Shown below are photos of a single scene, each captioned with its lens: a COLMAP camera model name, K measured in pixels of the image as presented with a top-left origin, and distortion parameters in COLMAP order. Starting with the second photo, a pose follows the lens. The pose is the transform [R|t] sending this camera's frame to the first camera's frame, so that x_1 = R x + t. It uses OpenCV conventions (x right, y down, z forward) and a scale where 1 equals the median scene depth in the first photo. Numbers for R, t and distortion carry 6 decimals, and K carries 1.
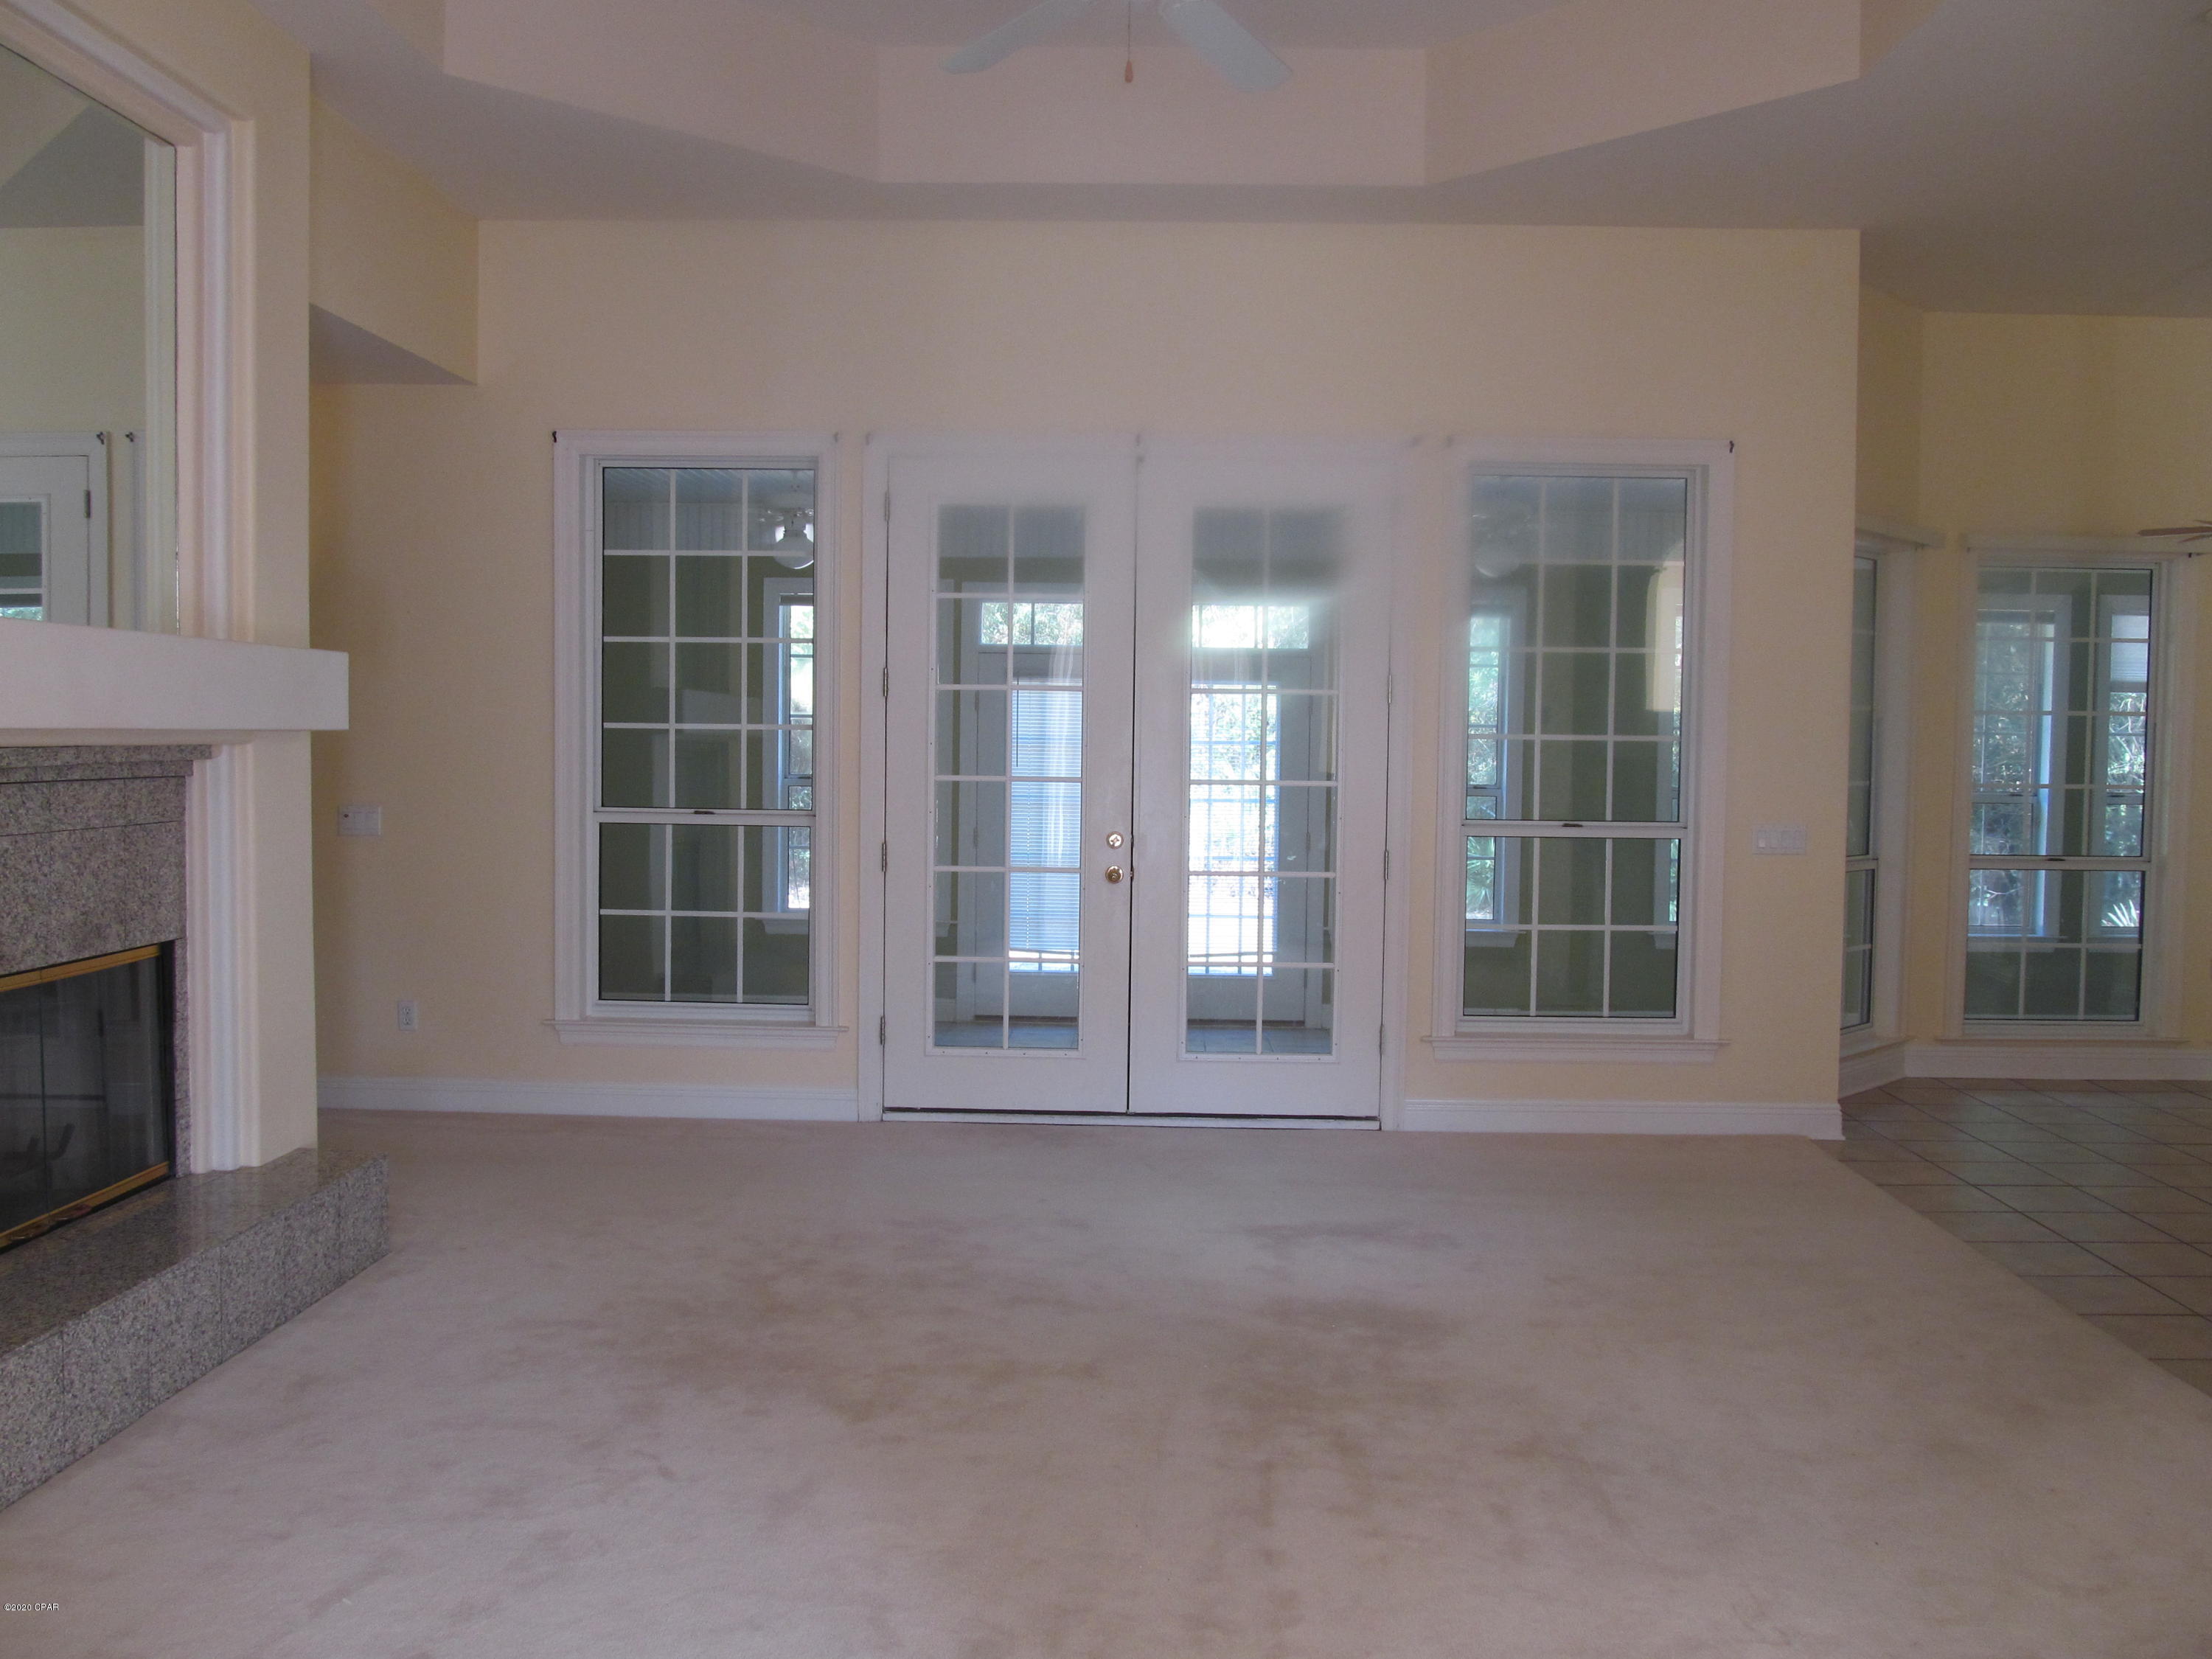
lens RADIAL K [[1827.9, 0, 1107.8], [0, 1827.9, 829.3], [0, 0, 1]] dist [-0.050585, 0.024737]
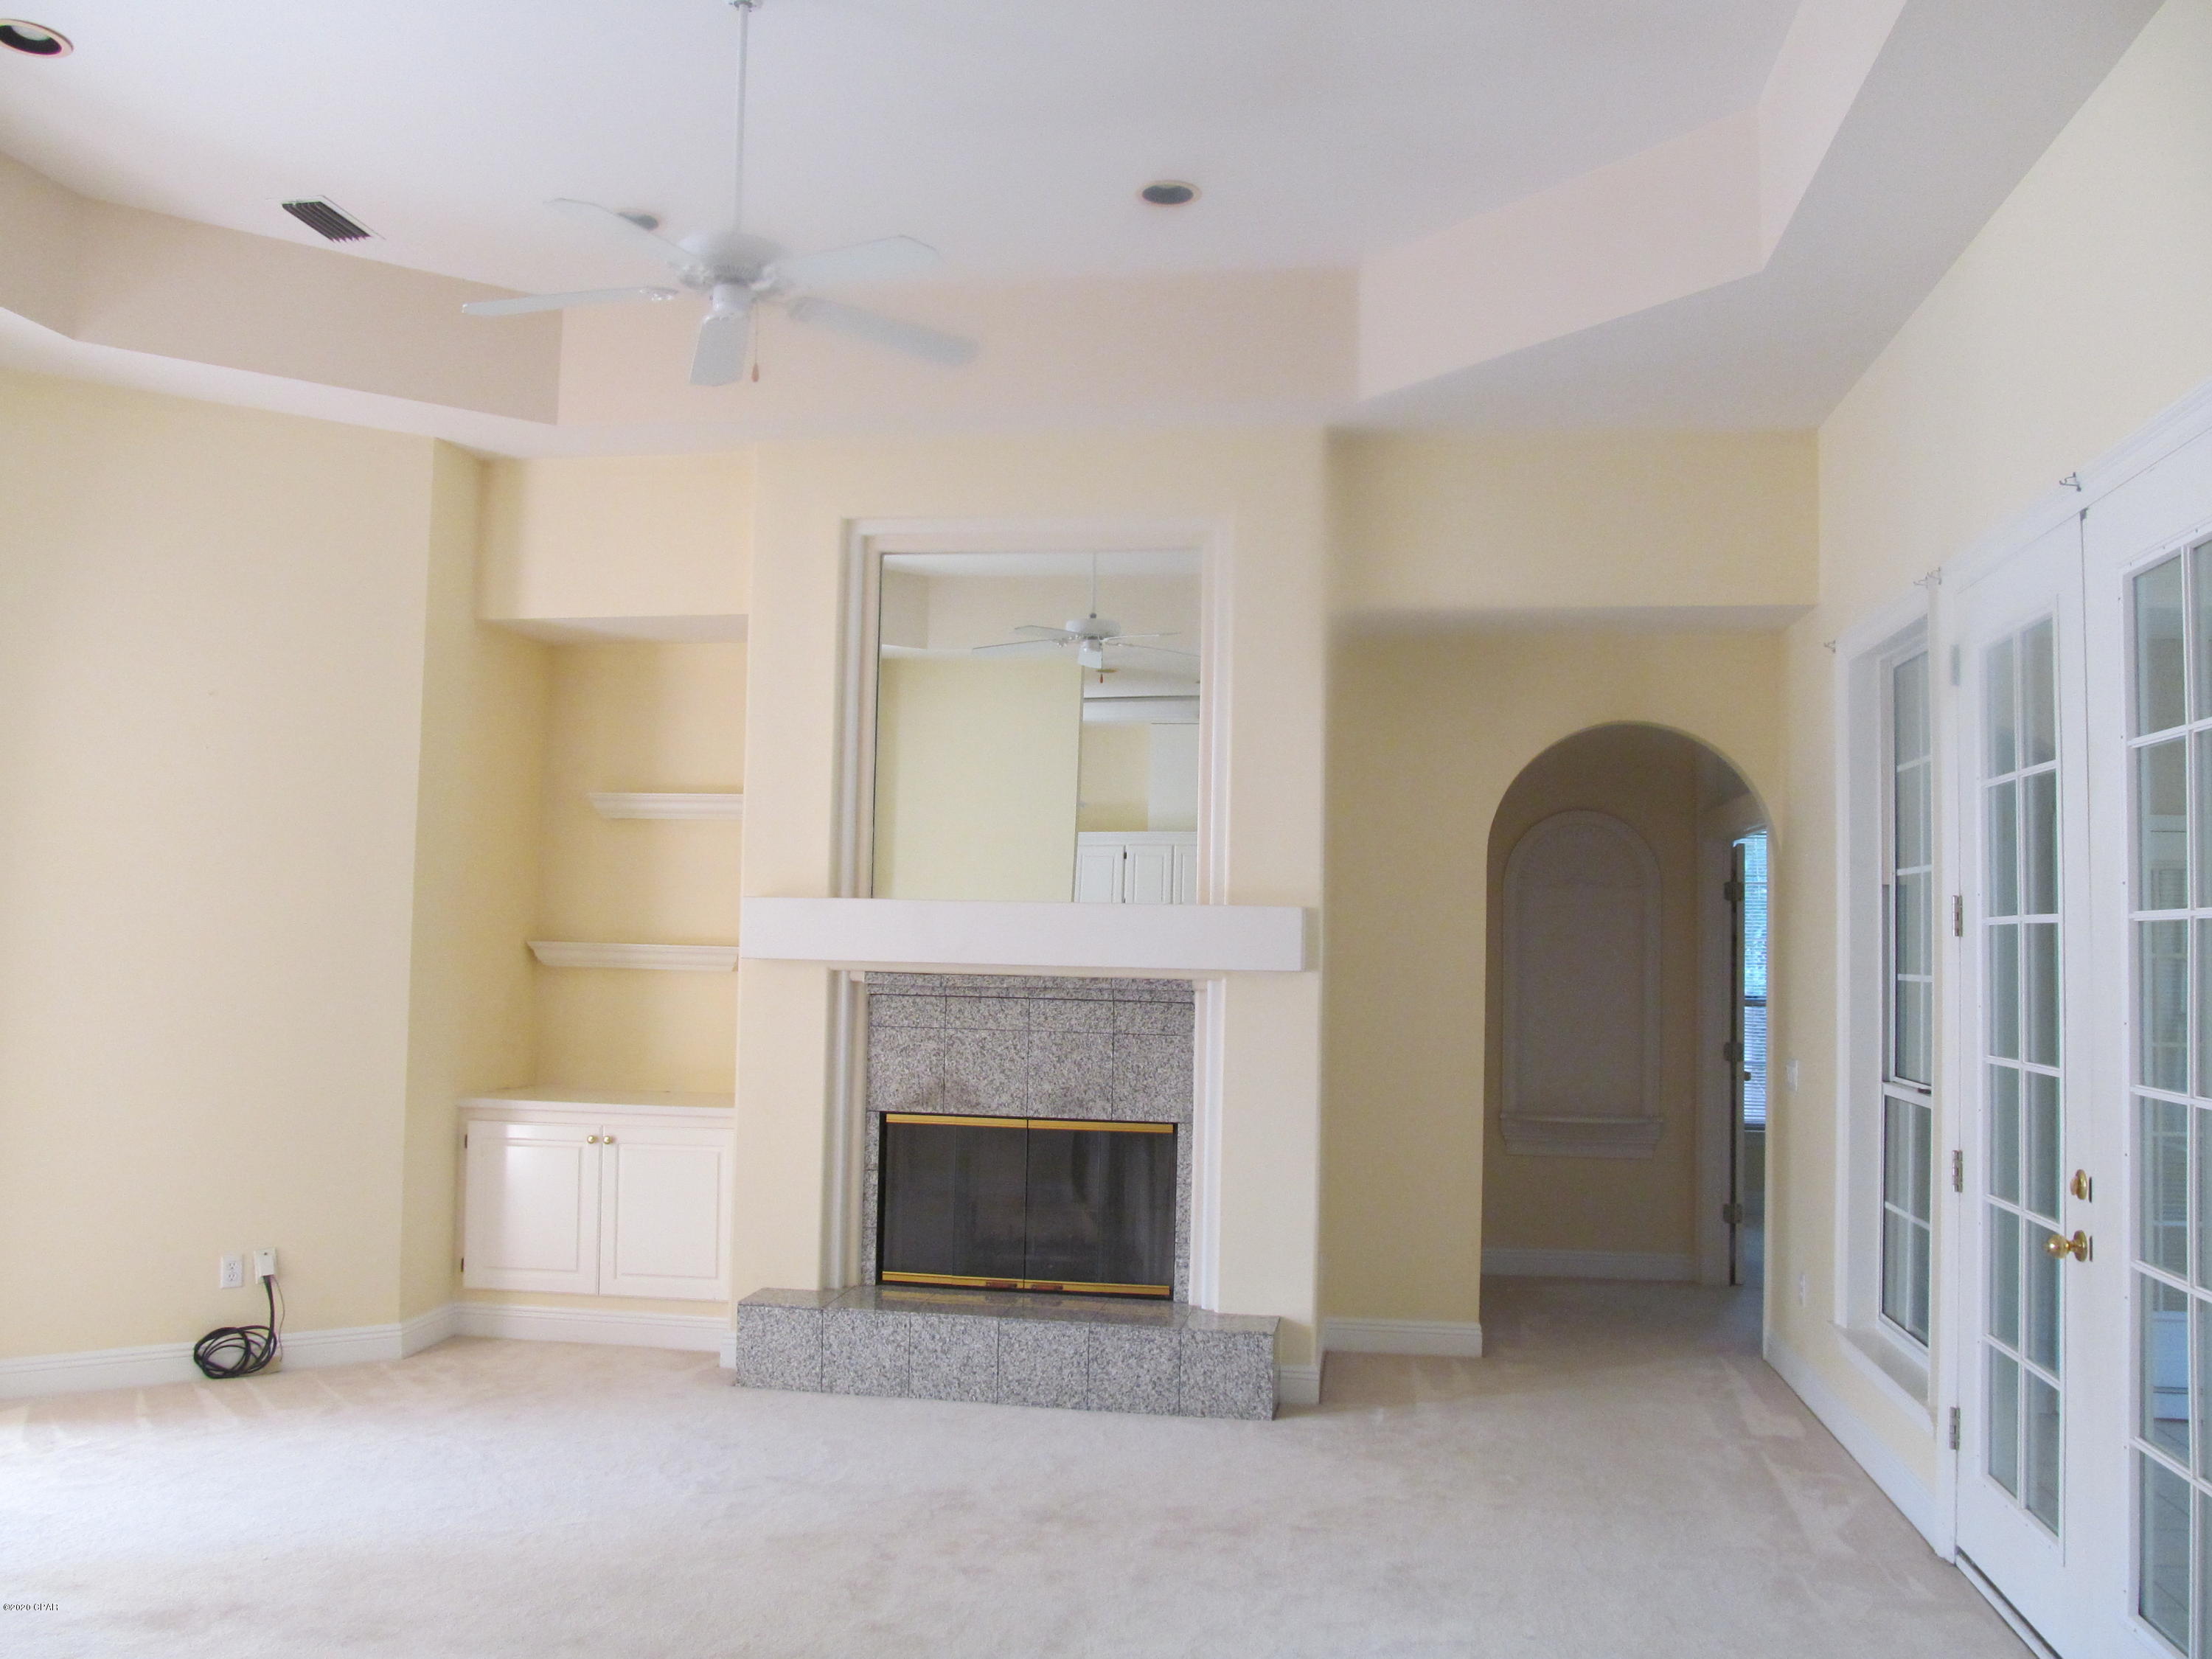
lens RADIAL K [[1827.9, 0, 1108.0], [0, 1827.9, 830.0], [0, 0, 1]] dist [-0.050585, 0.024737]
pose [[-0.119897, -0.076929, -0.989801, 0.946420], [-0.075833, 0.994790, -0.068131, -0.066364], [0.989886, 0.066891, -0.125106, 1.203337]]
